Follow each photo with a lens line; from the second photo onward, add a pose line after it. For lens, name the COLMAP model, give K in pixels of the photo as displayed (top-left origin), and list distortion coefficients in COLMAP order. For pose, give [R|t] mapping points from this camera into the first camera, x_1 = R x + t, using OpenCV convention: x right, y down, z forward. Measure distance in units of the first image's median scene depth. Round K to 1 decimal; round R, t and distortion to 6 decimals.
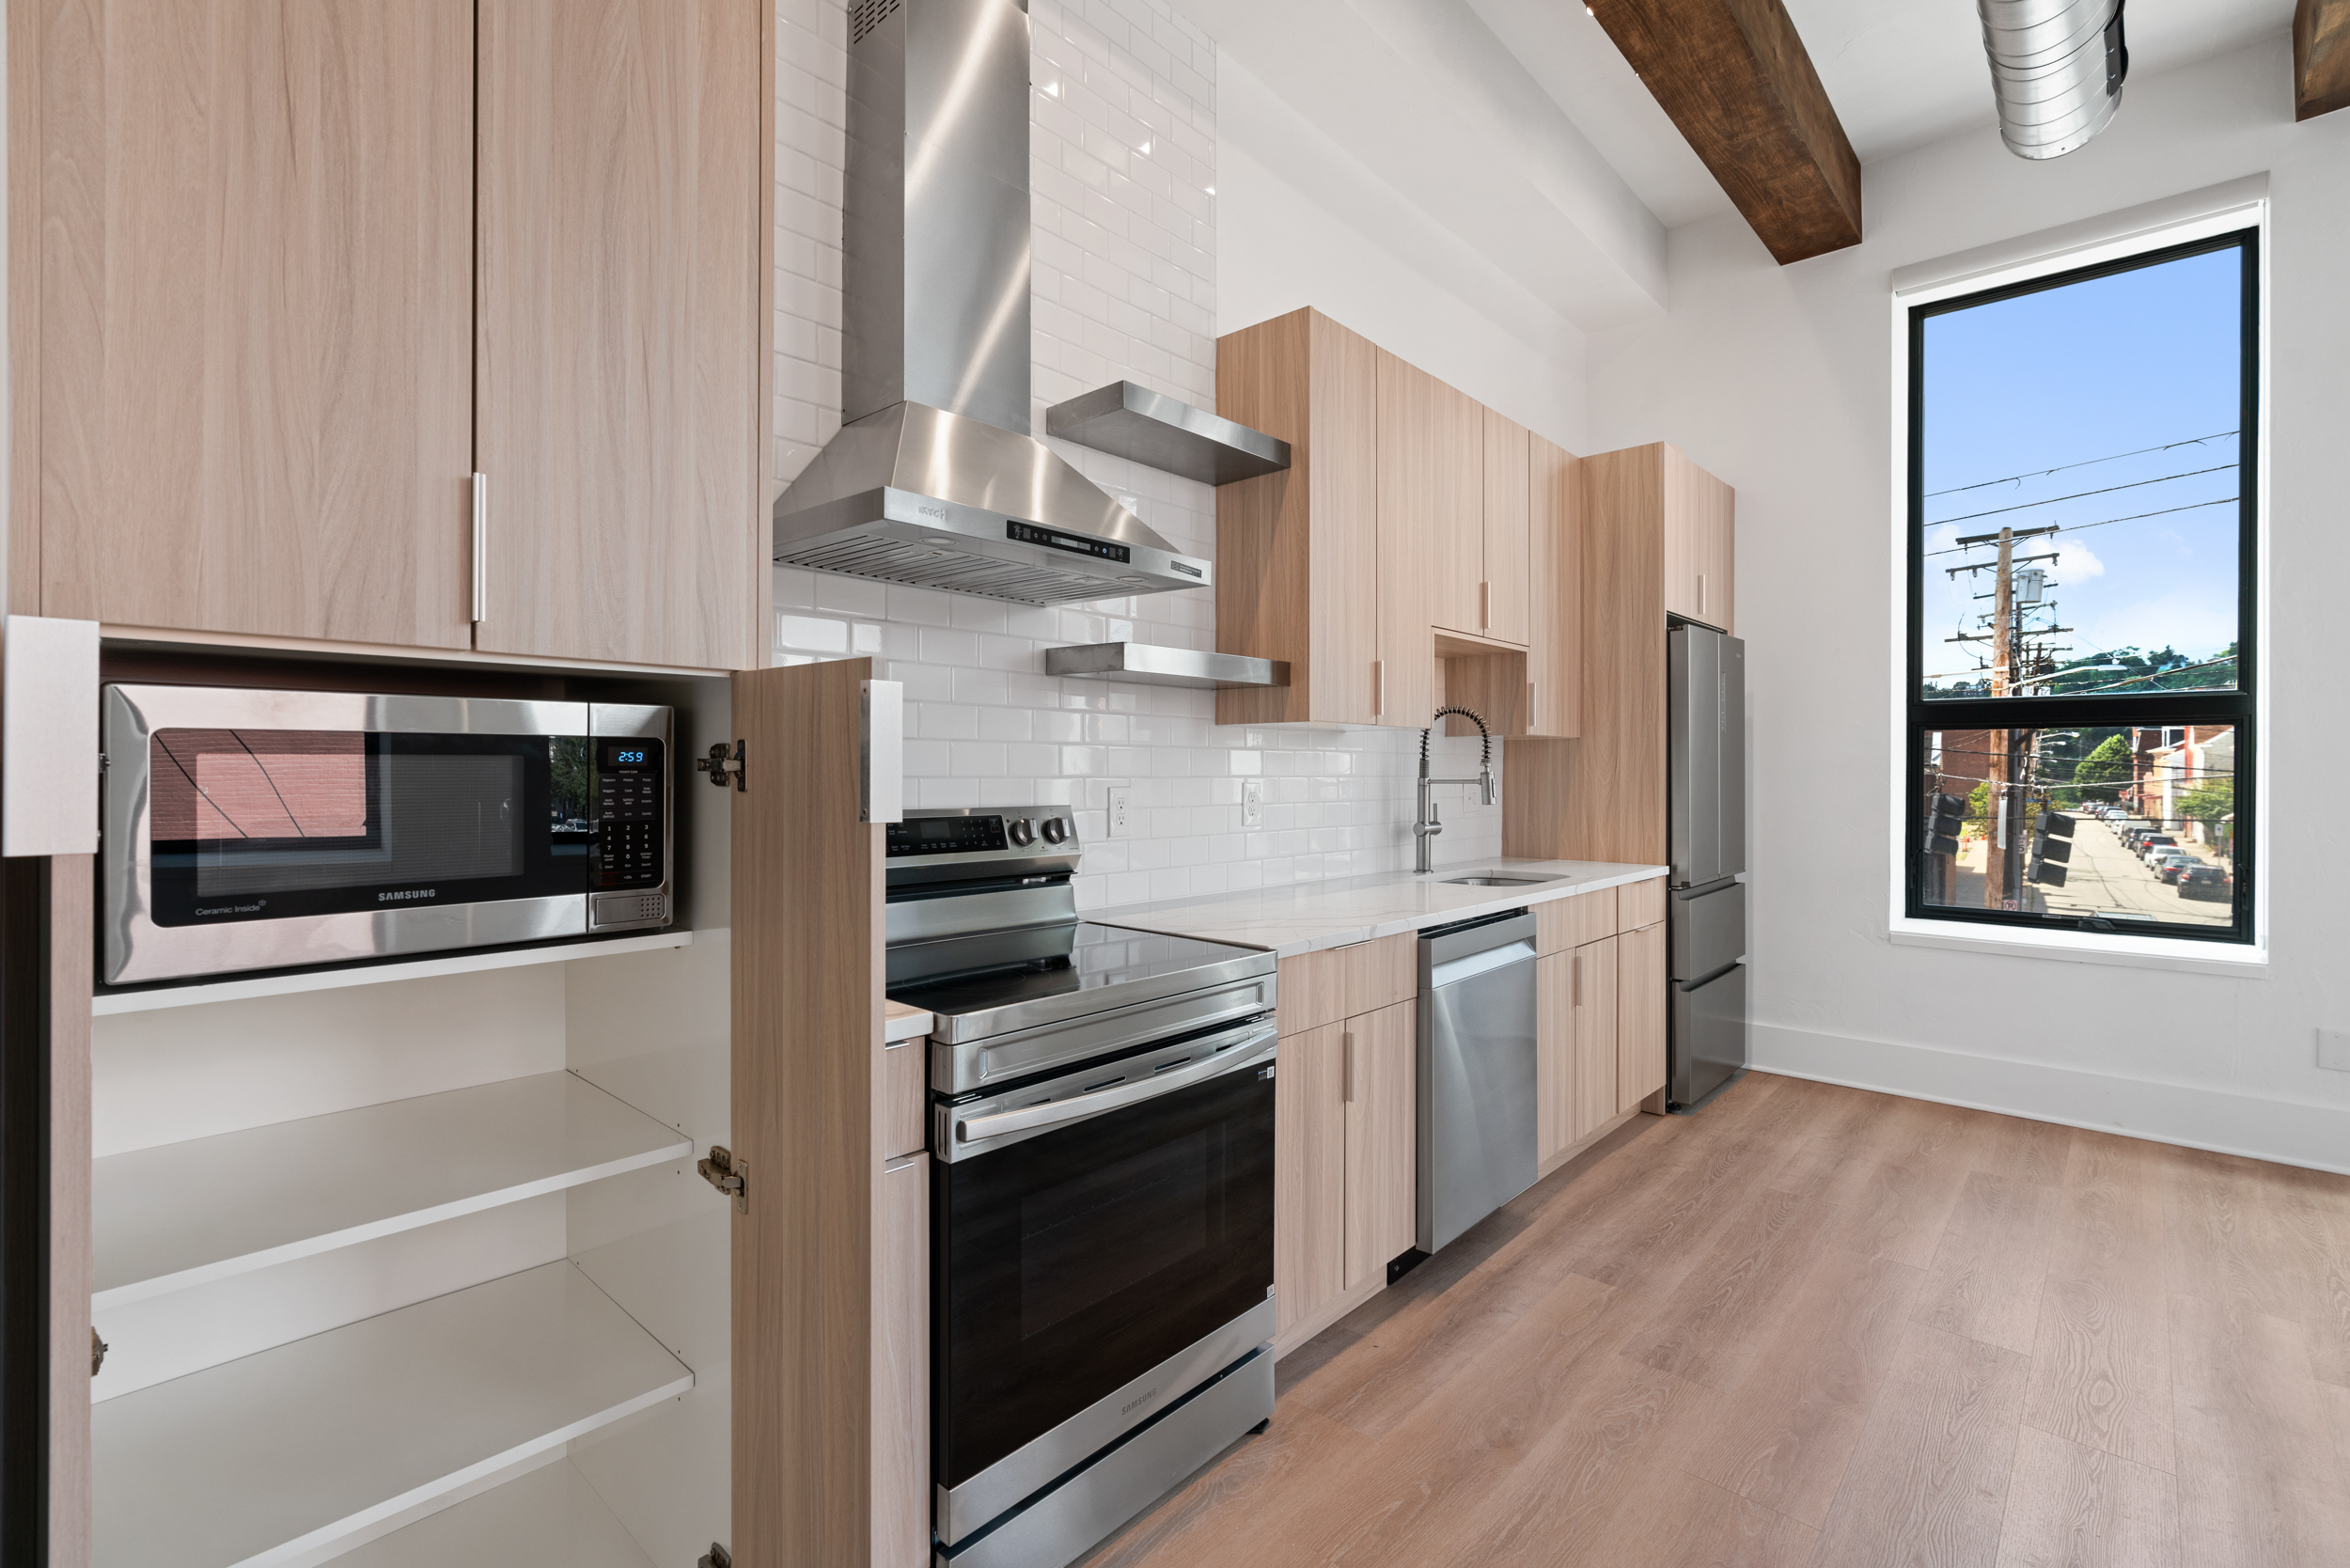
lens RADIAL K [[1058.0, 0, 1174.6], [0, 1058.0, 774.2], [0, 0, 1]] dist [-0.017560, 0.009085]
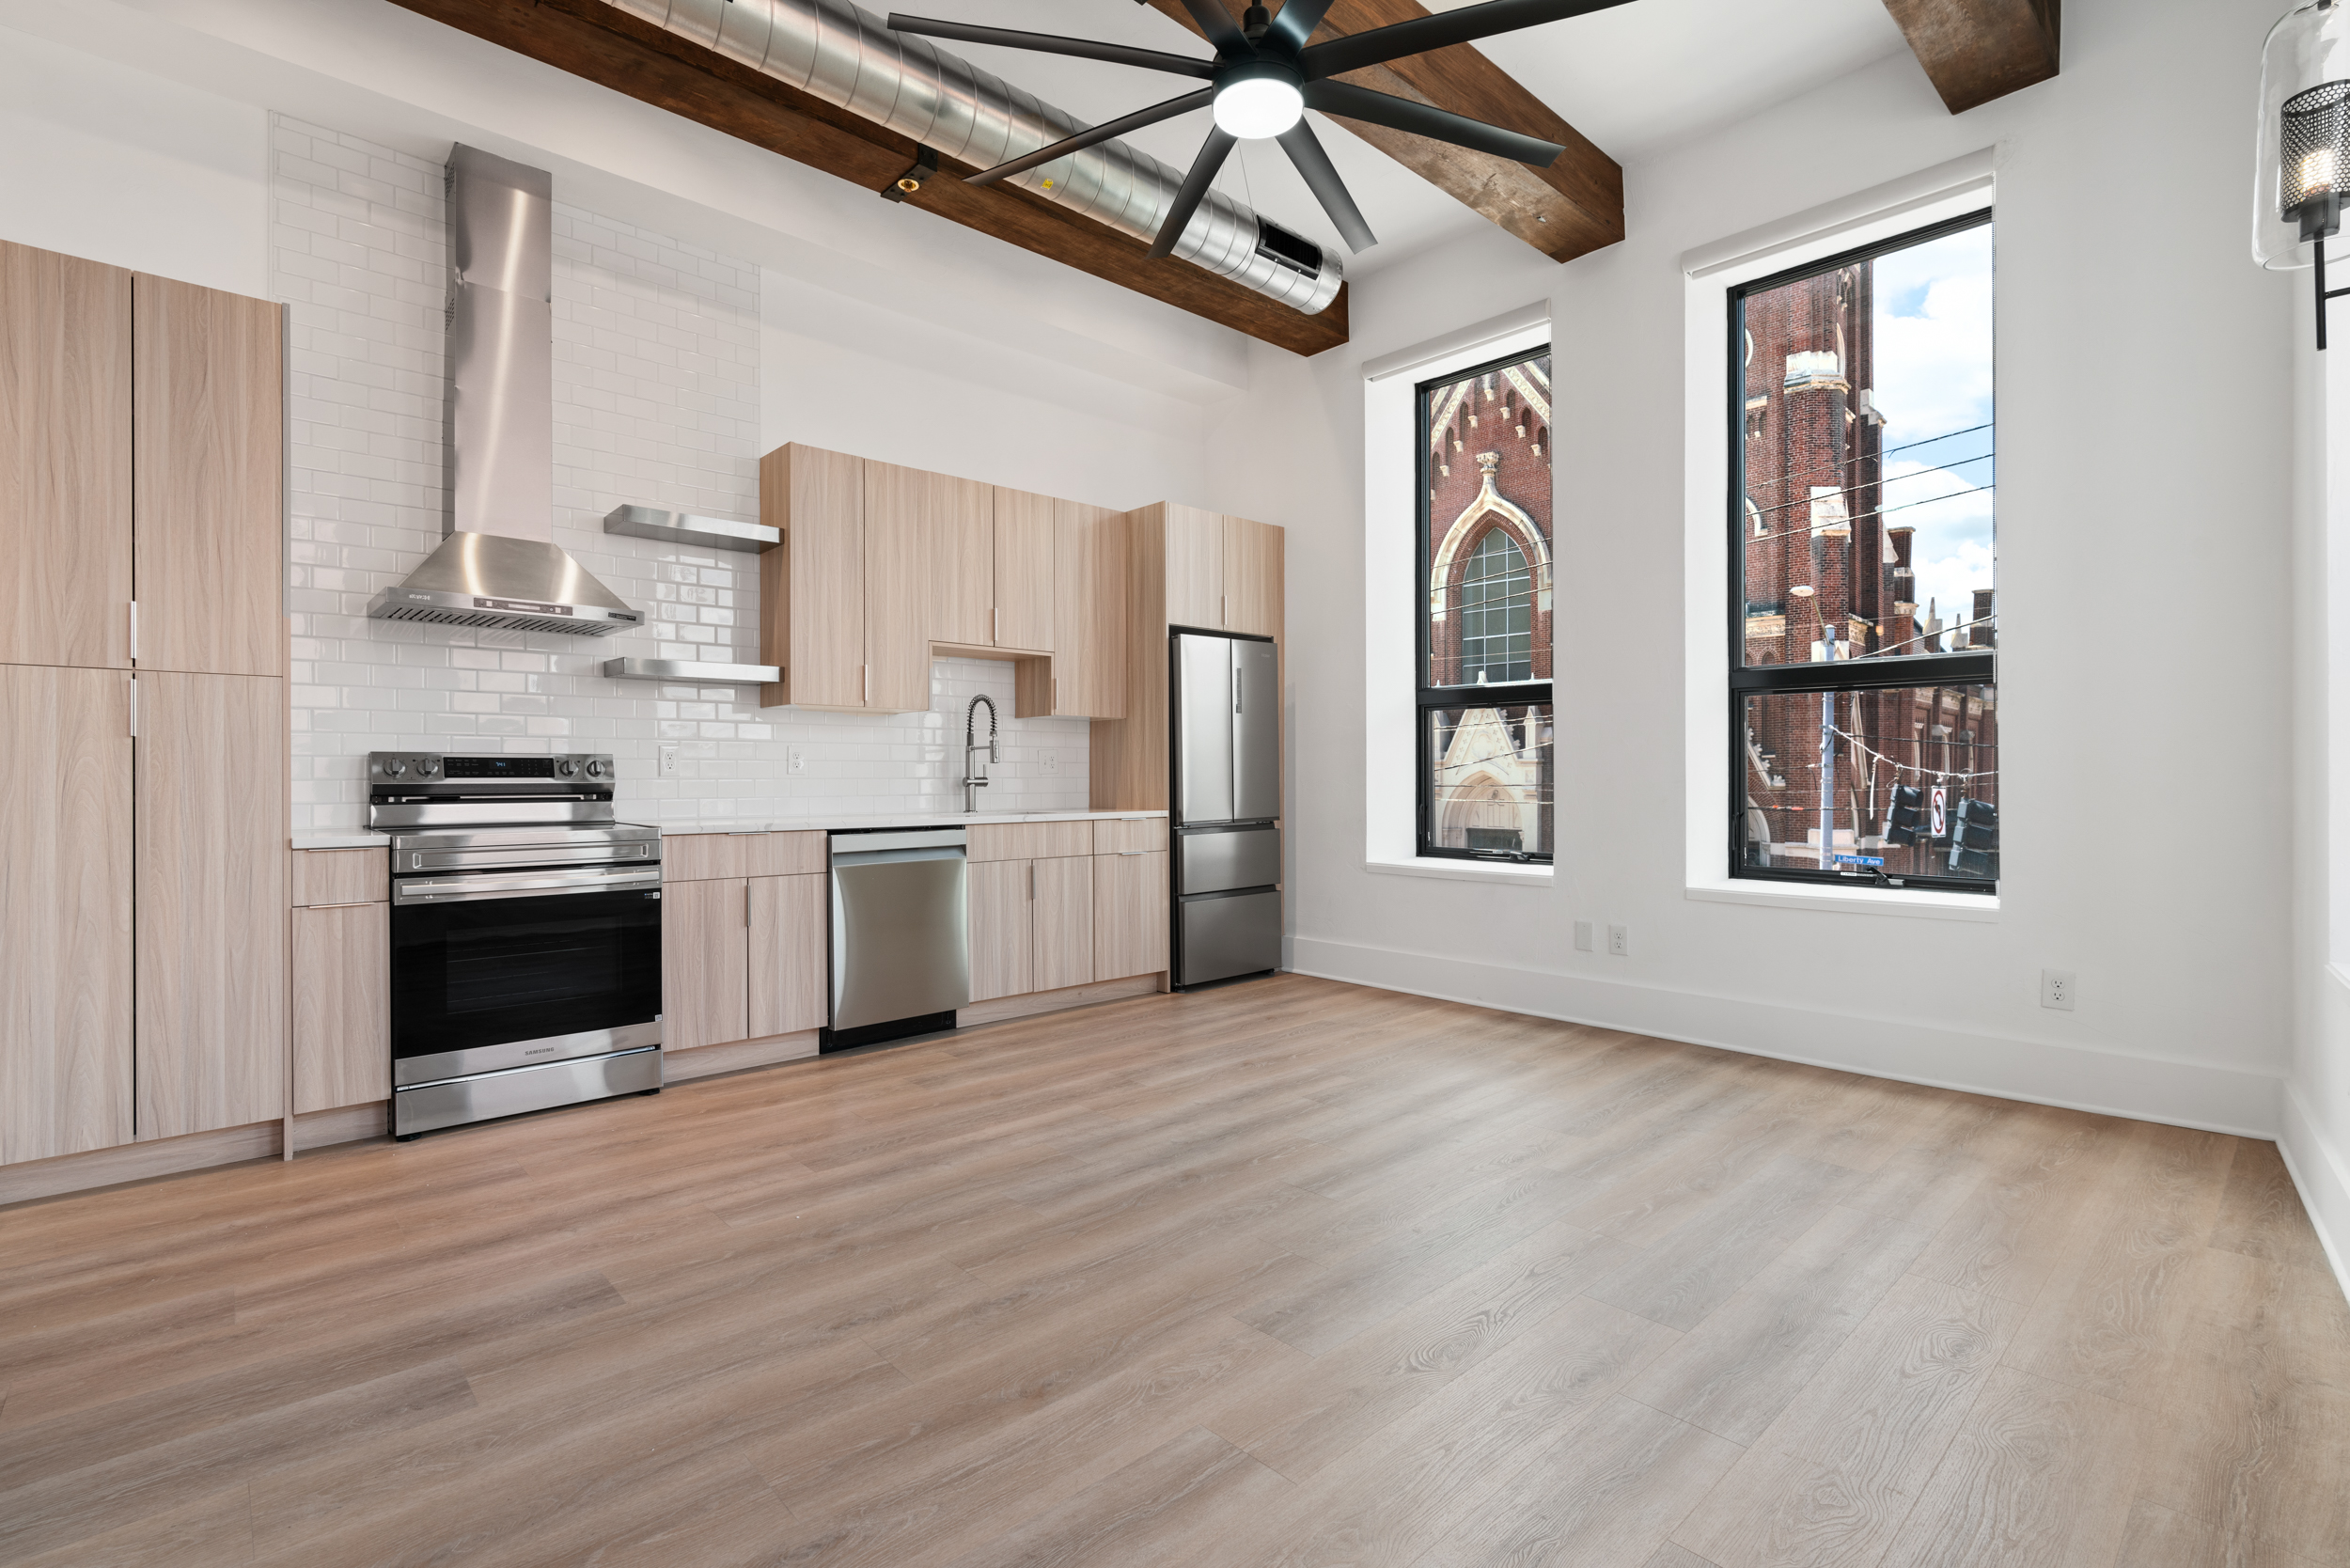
lens RADIAL K [[1078.4, 0, 1181.8], [0, 1078.4, 783.3], [0, 0, 1]] dist [-0.019644, 0.008939]
pose [[0.995959, -0.005922, -0.089618, 0.666827], [0.006048, 0.999981, 0.001134, 0.054748], [0.089610, -0.001671, 0.995976, -0.432306]]
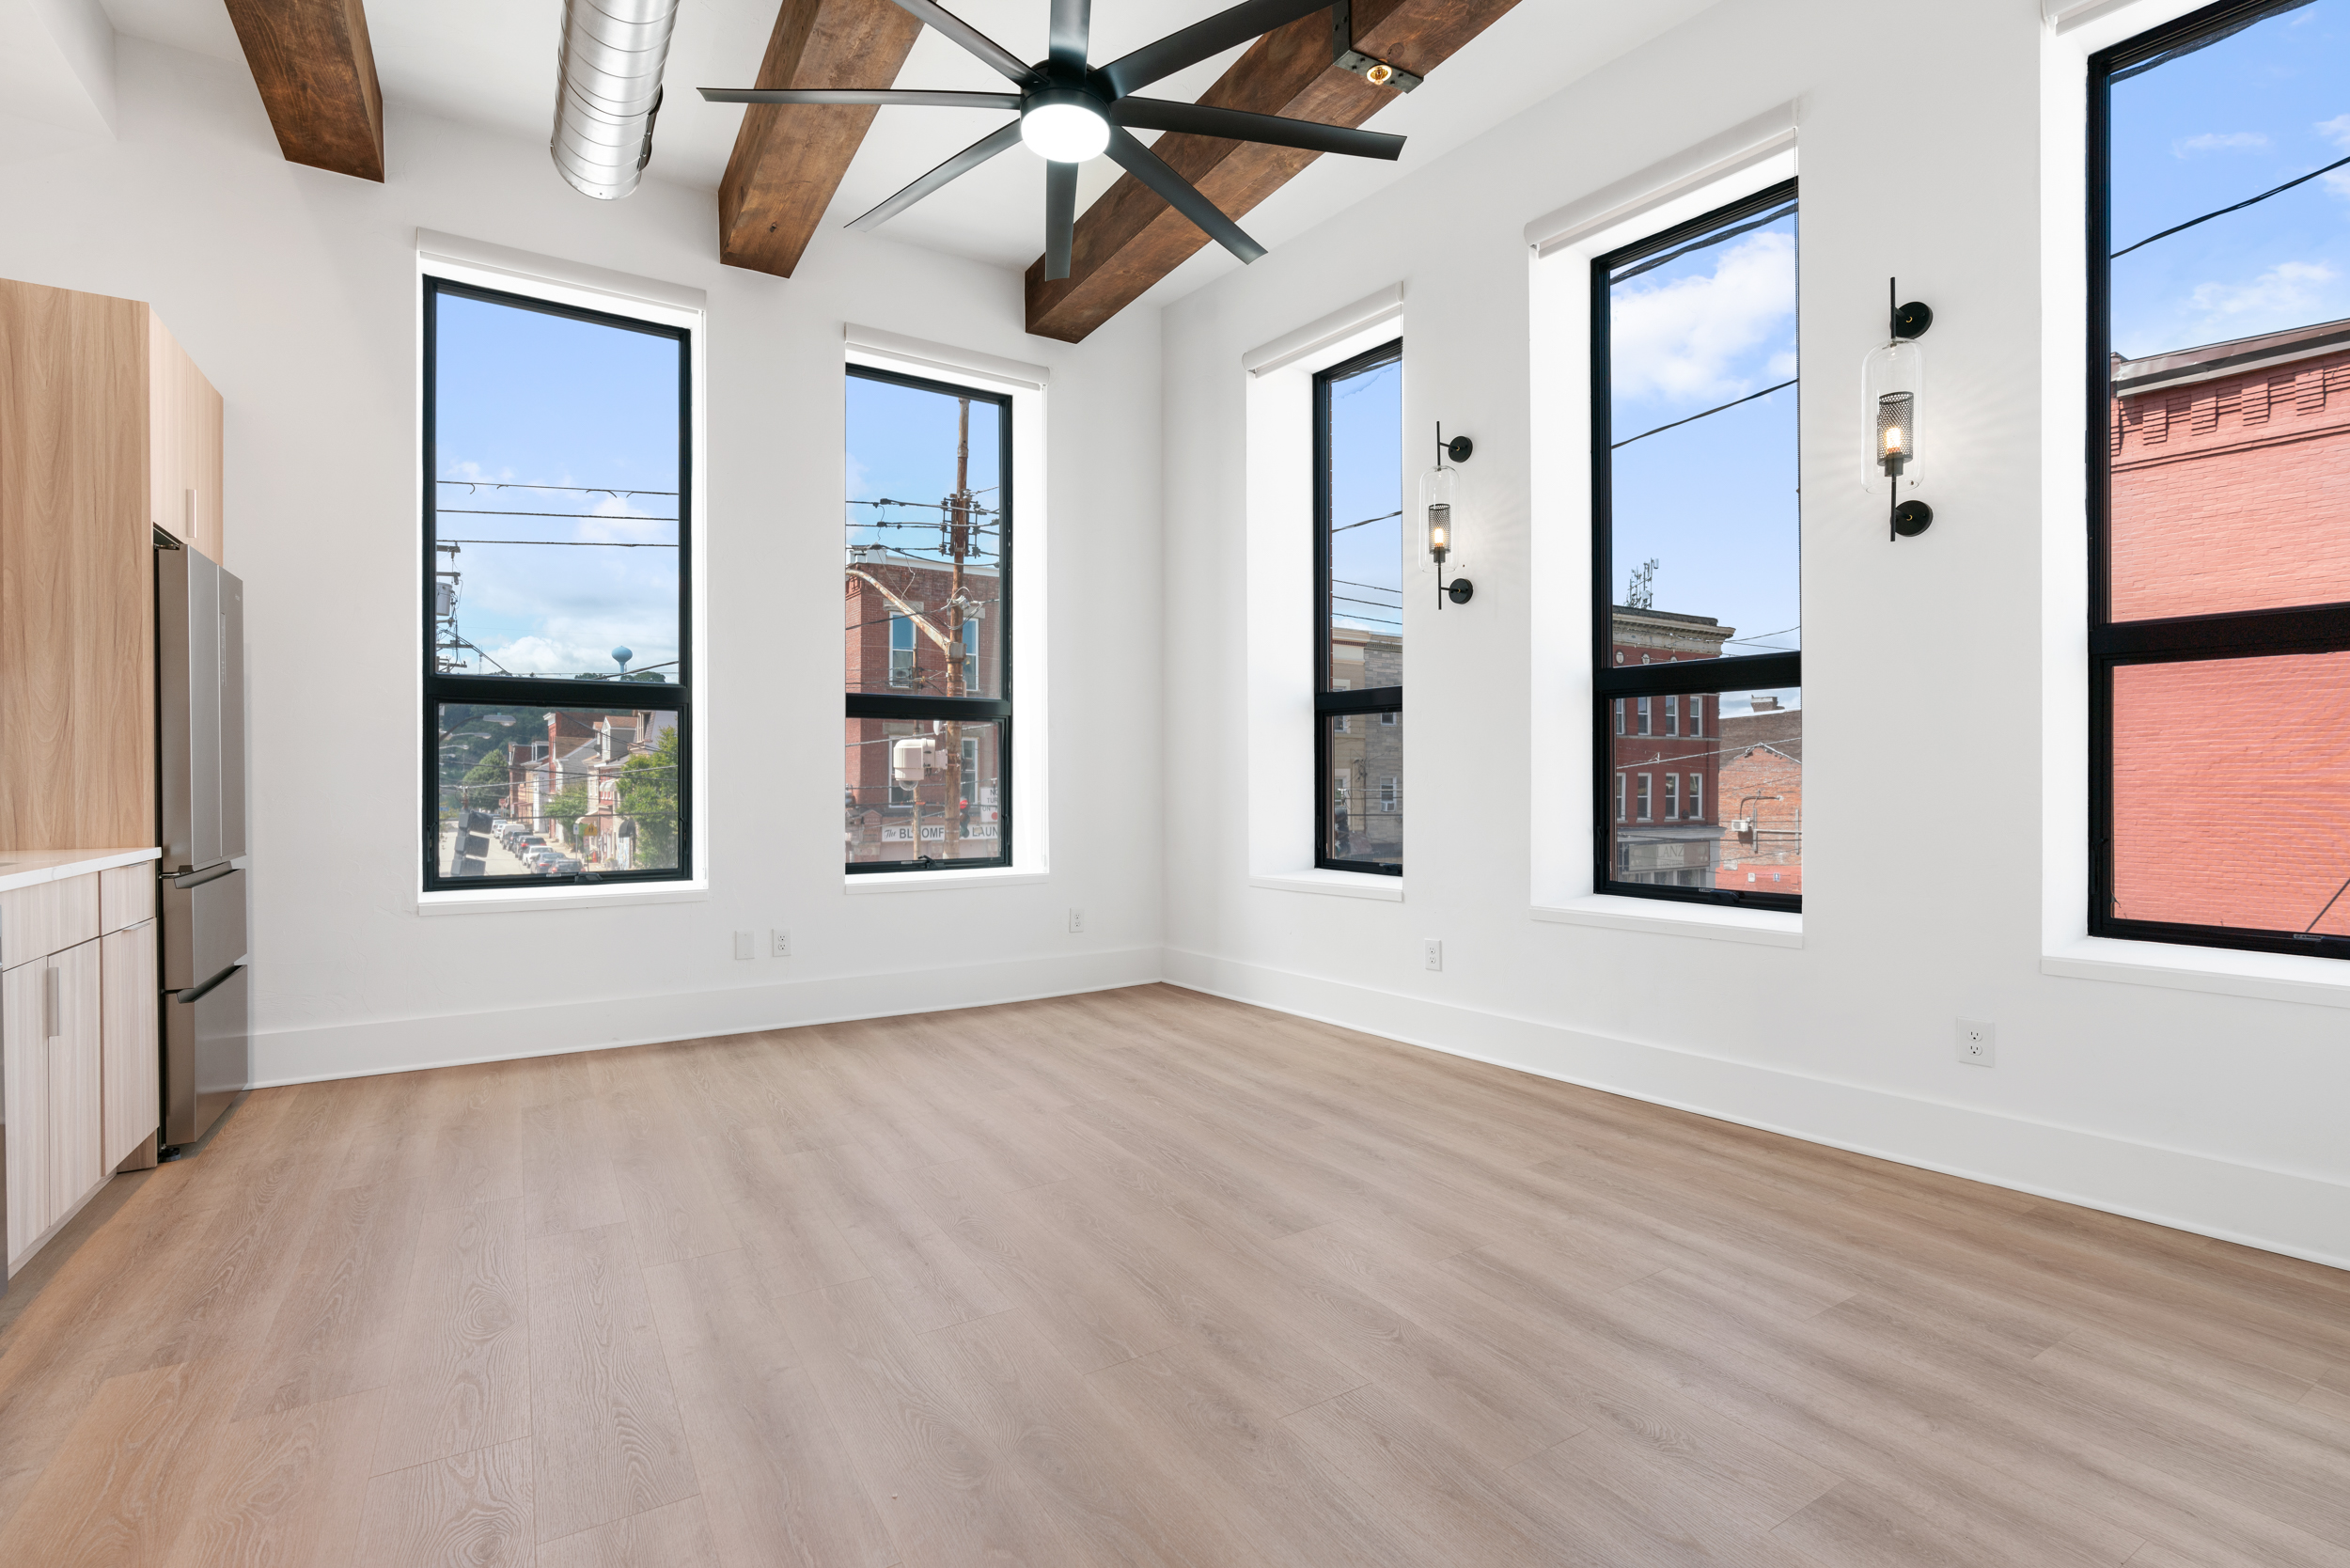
lens RADIAL K [[1078.4, 0, 1181.8], [0, 1078.4, 783.3], [0, 0, 1]] dist [-0.019644, 0.008939]
pose [[0.266976, -0.005825, 0.963686, -0.103006], [0.008180, 0.999959, 0.003778, 0.046696], [-0.963668, 0.006874, 0.267013, 0.058268]]
